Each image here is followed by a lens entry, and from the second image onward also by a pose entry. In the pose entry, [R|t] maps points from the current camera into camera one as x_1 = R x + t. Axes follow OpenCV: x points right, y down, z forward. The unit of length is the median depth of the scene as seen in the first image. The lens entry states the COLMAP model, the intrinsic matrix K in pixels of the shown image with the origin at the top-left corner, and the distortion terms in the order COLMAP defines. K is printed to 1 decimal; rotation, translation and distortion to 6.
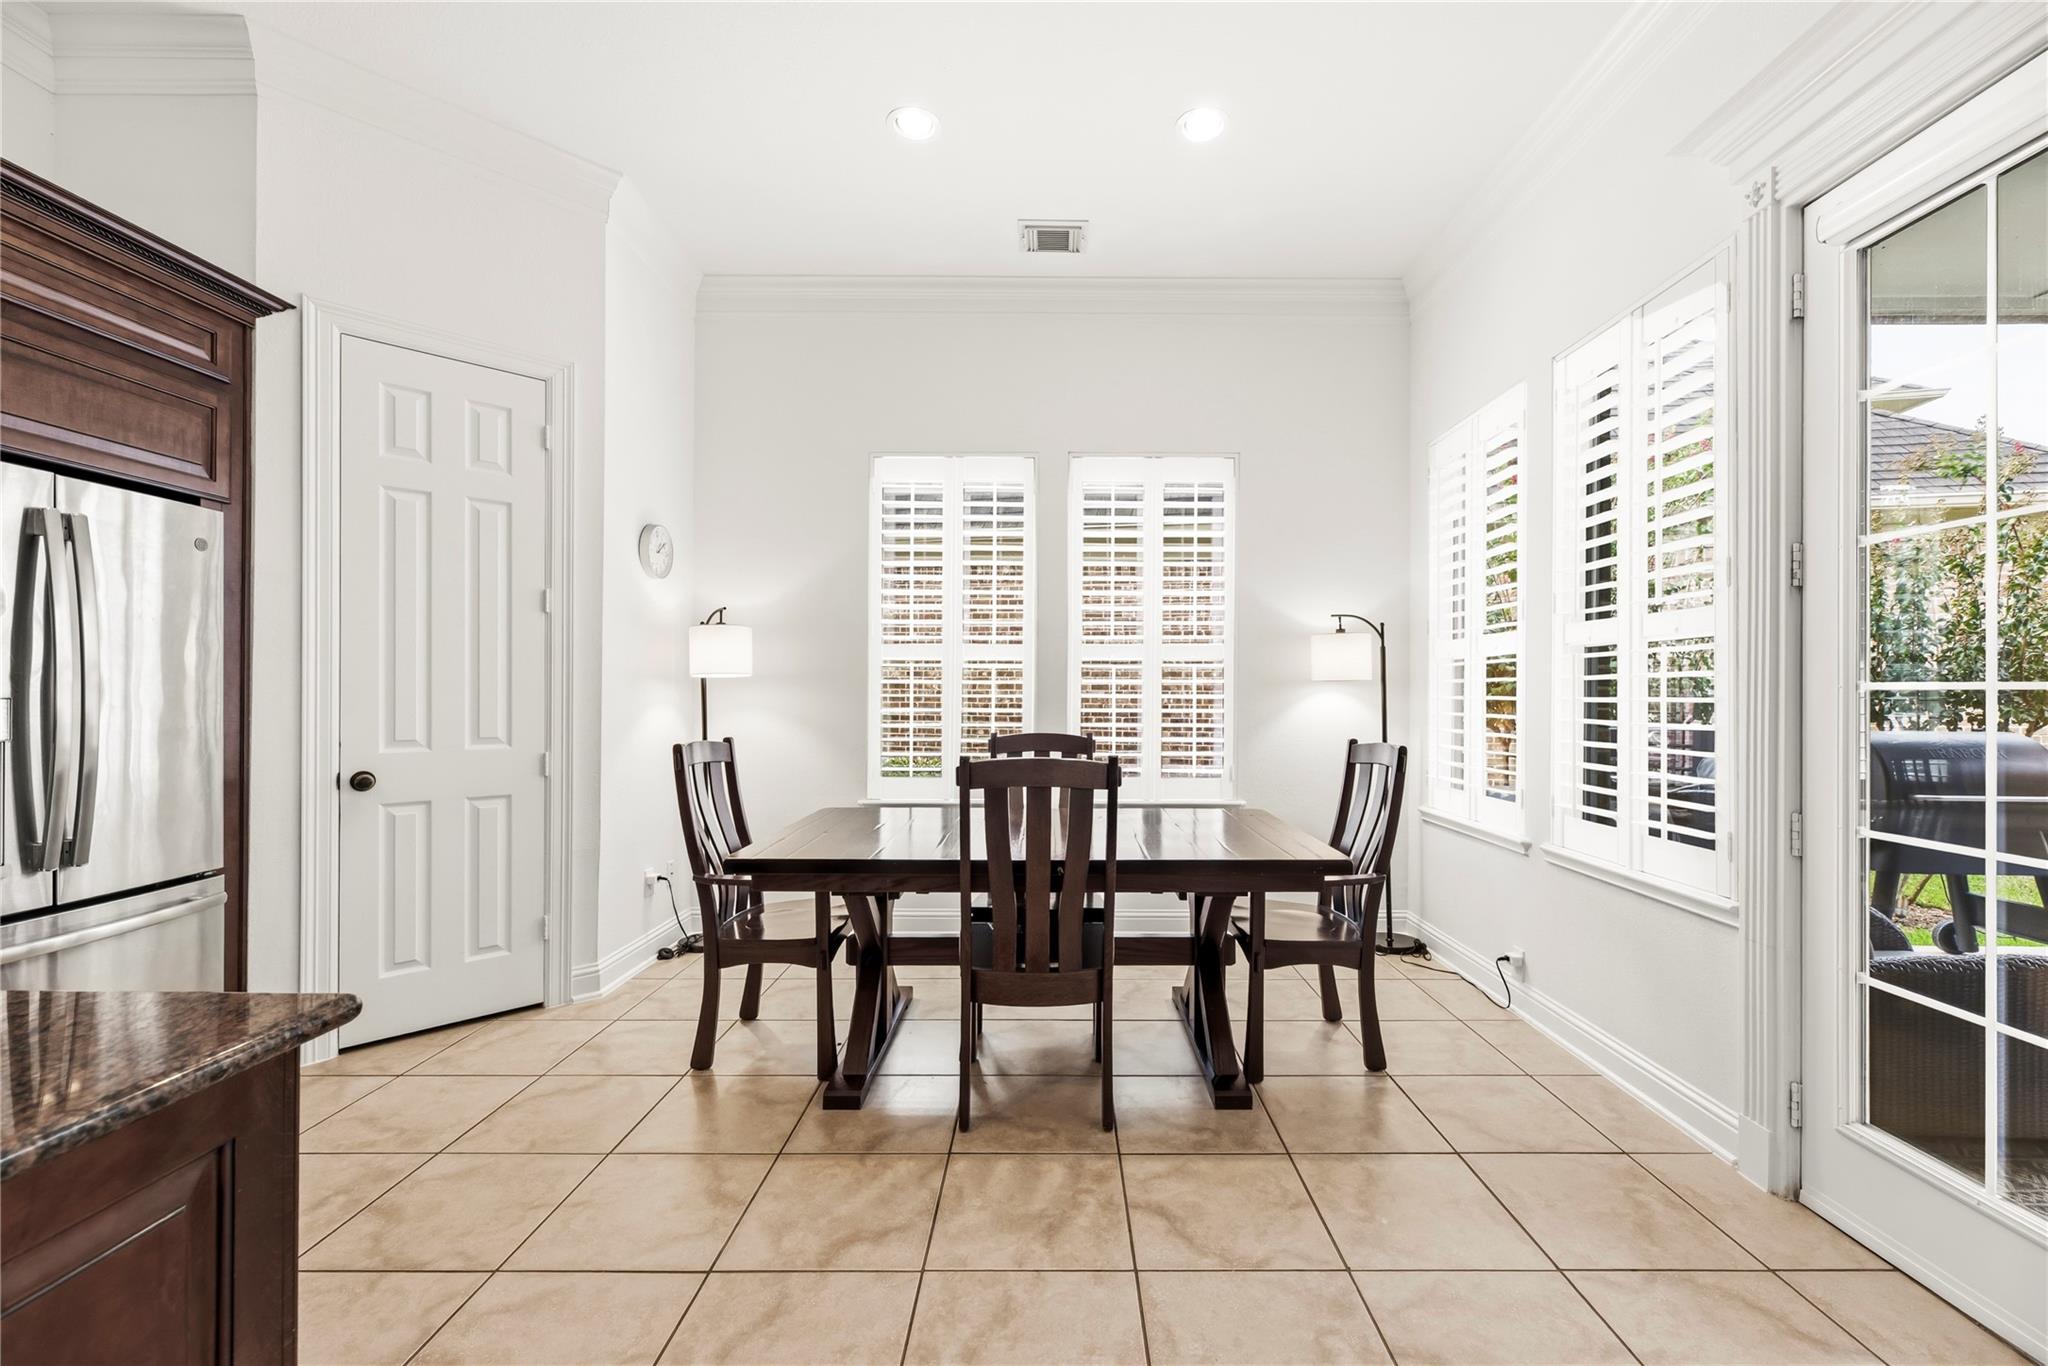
lens RADIAL K [[818.9, 0, 1038.1], [0, 818.9, 686.4], [0, 0, 1]] dist [0.001340, 0.000161]
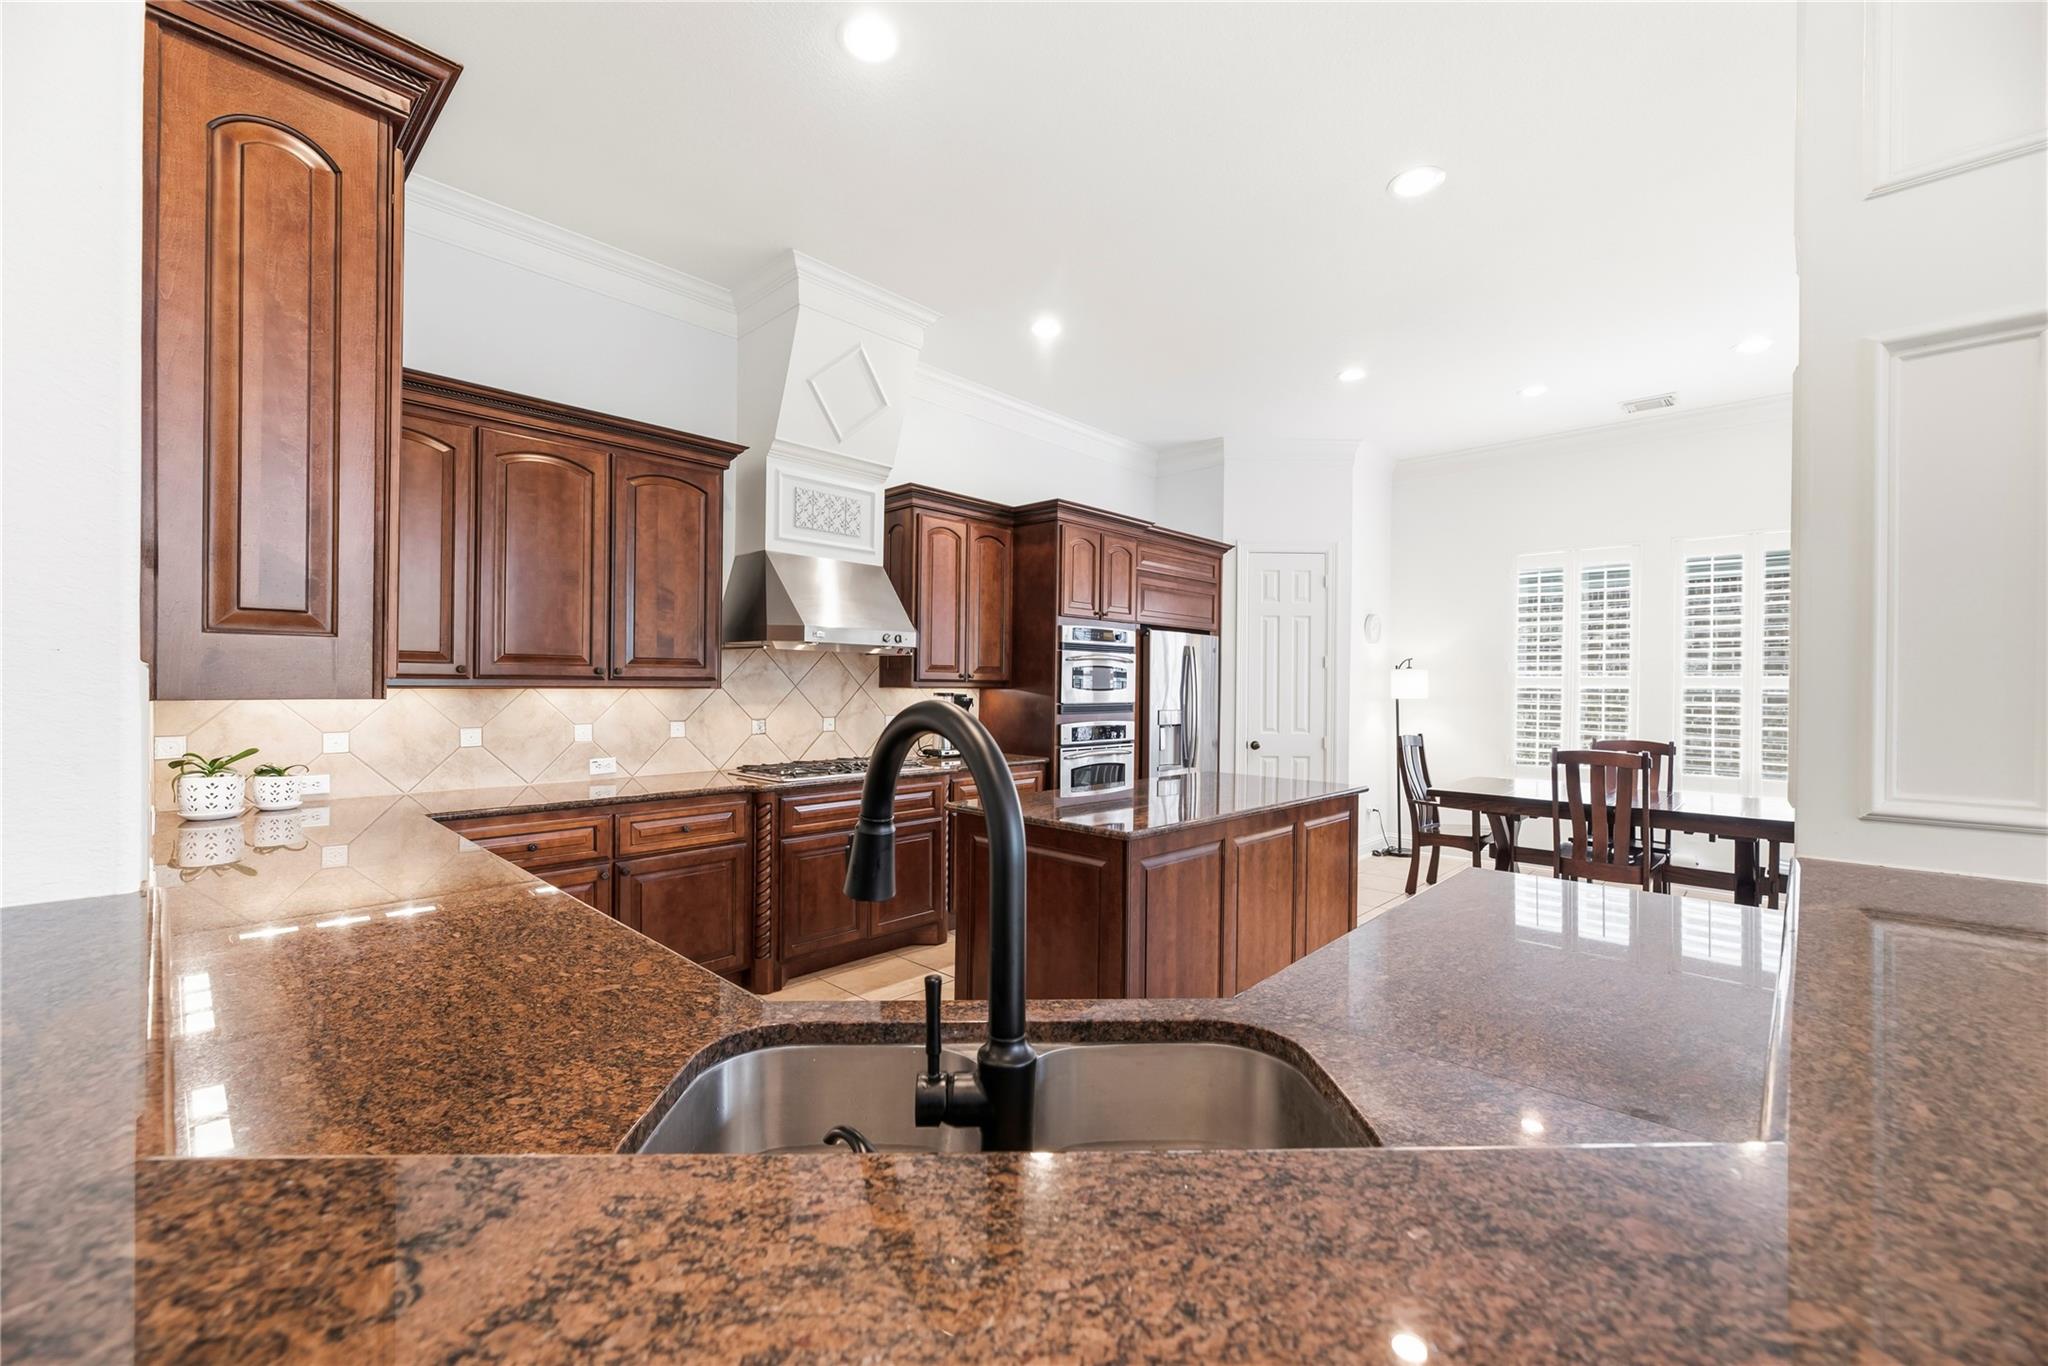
lens RADIAL K [[818.9, 0, 1038.1], [0, 818.9, 686.4], [0, 0, 1]] dist [0.001340, 0.000161]
pose [[0.742841, 0.006504, -0.669437, 0.264819], [-0.002839, 0.999974, 0.006566, -0.065684], [0.669462, -0.002977, 0.742840, -1.136430]]
